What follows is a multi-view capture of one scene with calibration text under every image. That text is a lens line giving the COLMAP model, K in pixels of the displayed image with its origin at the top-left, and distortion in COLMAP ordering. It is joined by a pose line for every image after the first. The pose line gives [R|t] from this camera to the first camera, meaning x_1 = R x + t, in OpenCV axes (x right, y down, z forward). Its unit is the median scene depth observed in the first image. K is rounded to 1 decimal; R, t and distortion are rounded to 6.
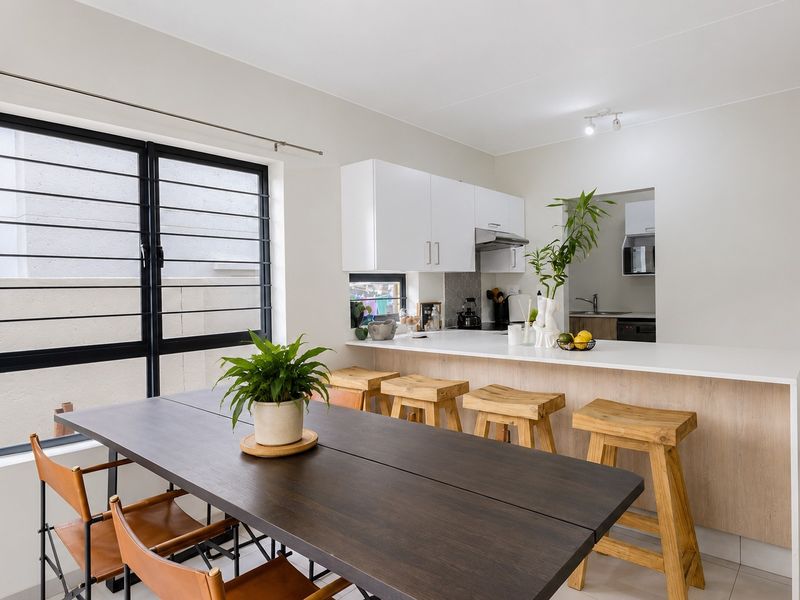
lens RADIAL K [[498.3, 0, 403.2], [0, 498.3, 298.1], [0, 0, 1]] dist [-0.003191, 0.001257]
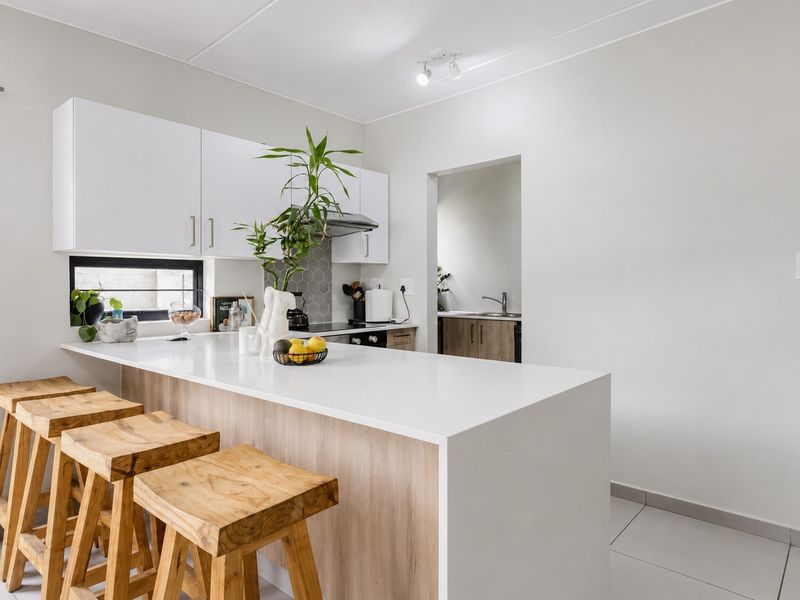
lens RADIAL K [[484.6, 0, 420.4], [0, 484.6, 298.3], [0, 0, 1]] dist [0.006181, 0.001913]
pose [[0.999605, 0.018178, -0.021444, 0.441120], [-0.018199, 0.999834, -0.000793, 0.007898], [0.021426, 0.001183, 0.999770, 0.267590]]
